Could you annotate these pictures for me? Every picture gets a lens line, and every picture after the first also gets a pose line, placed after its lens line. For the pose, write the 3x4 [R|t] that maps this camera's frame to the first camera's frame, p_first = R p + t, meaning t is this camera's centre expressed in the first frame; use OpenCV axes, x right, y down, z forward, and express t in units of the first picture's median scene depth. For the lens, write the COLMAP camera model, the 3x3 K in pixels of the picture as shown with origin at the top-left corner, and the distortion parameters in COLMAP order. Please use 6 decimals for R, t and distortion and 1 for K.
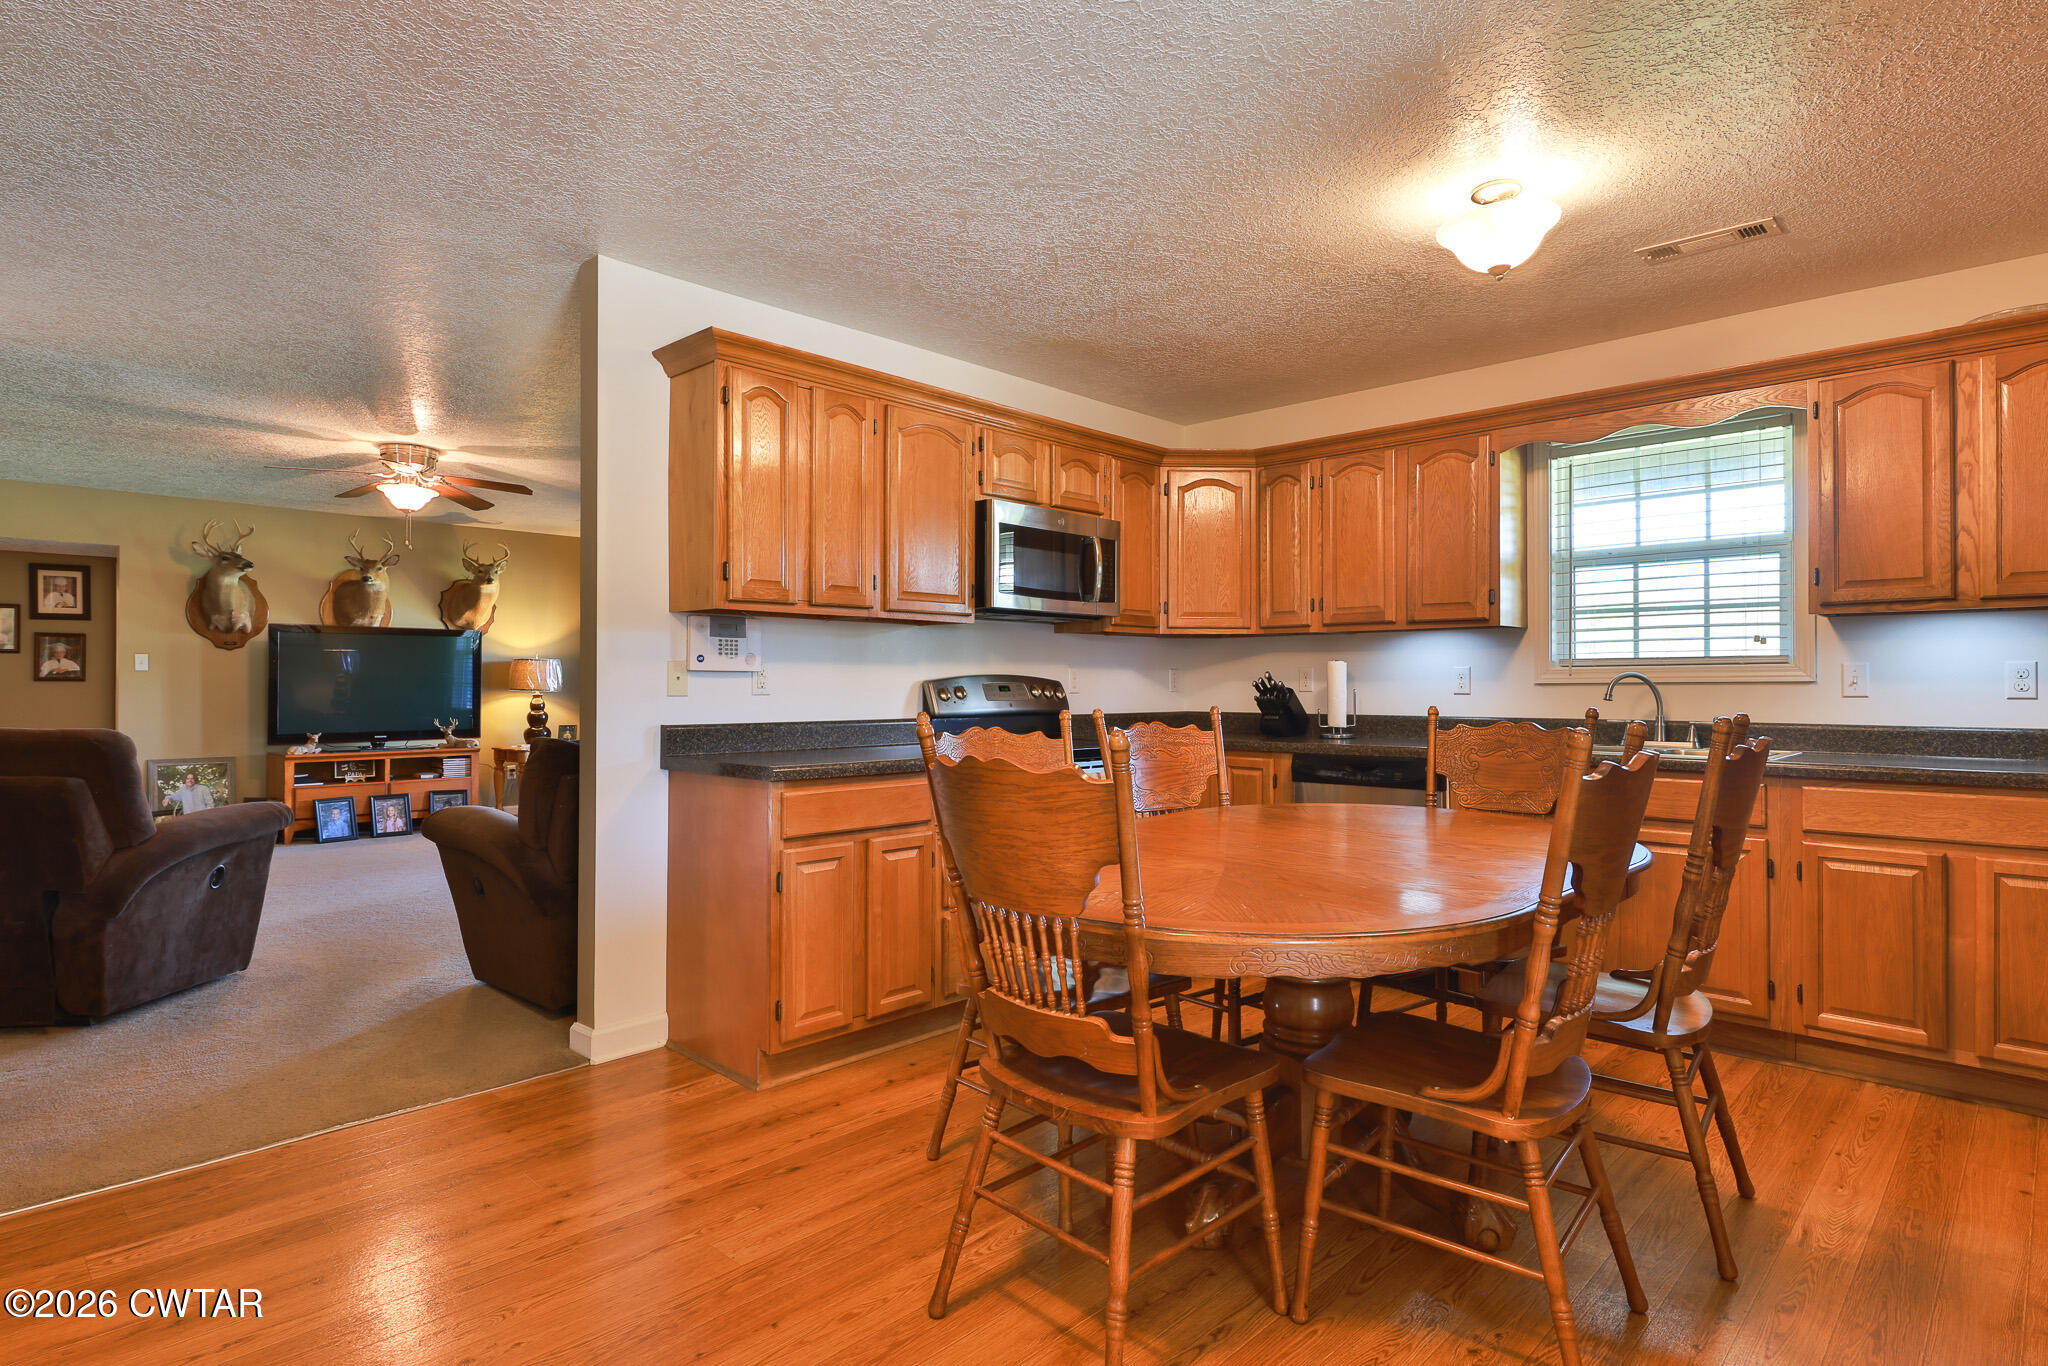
lens RADIAL K [[1091.6, 0, 1035.0], [0, 1091.6, 679.3], [0, 0, 1]] dist [0.003278, -0.003344]
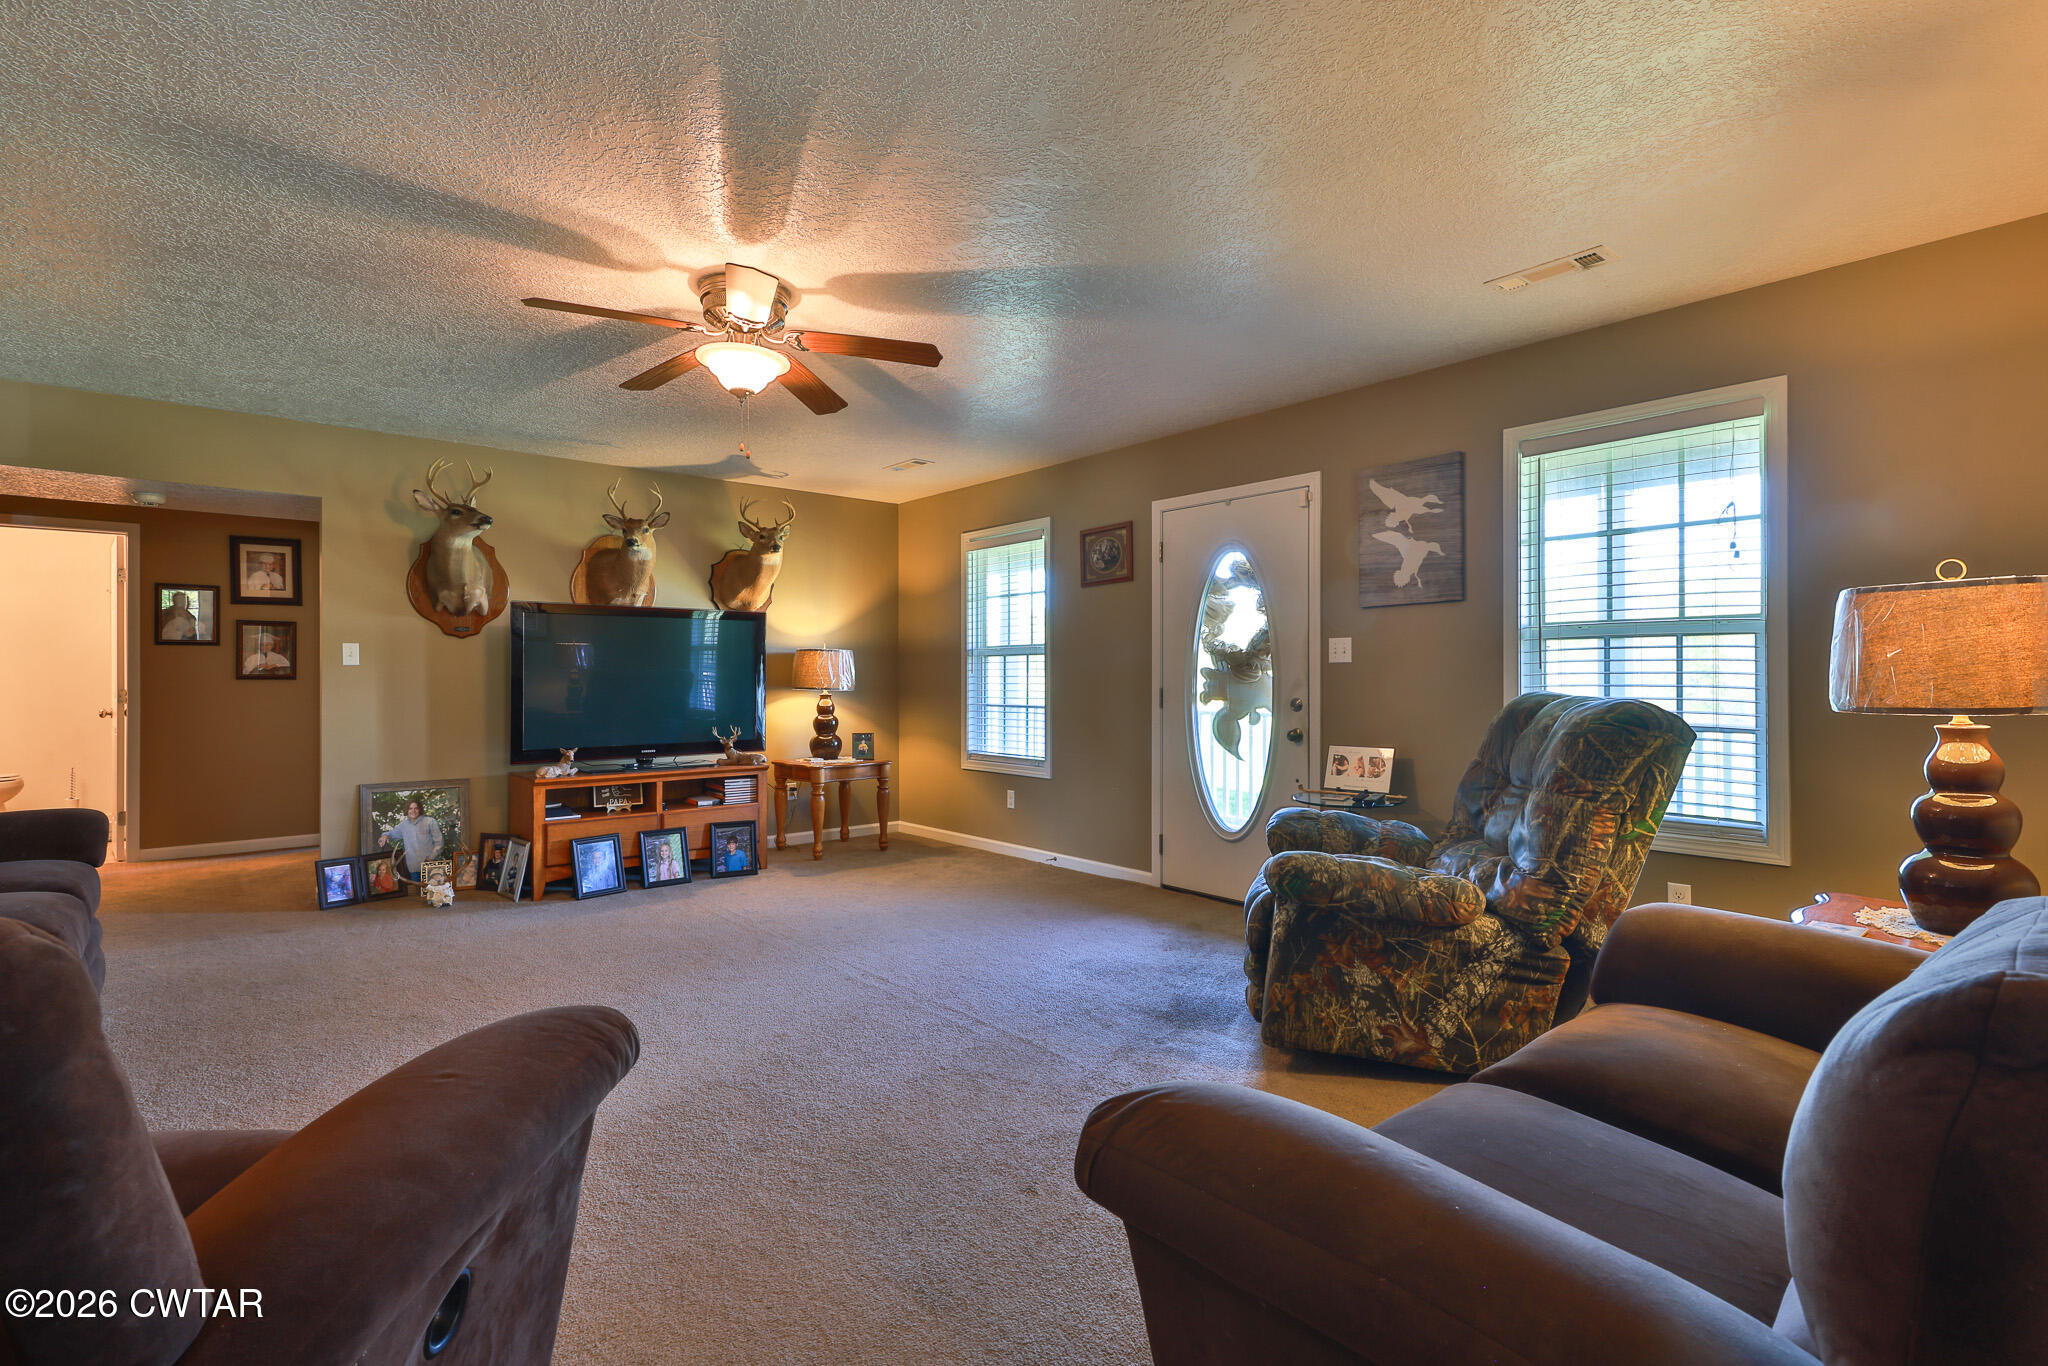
lens RADIAL K [[945.2, 0, 1021.6], [0, 945.2, 680.7], [0, 0, 1]] dist [0.003655, 0.000691]
pose [[0.995304, -0.002264, -0.096771, -0.270219], [0.002843, 0.999979, 0.005843, 0.000275], [0.096756, -0.006091, 0.995289, 0.361386]]
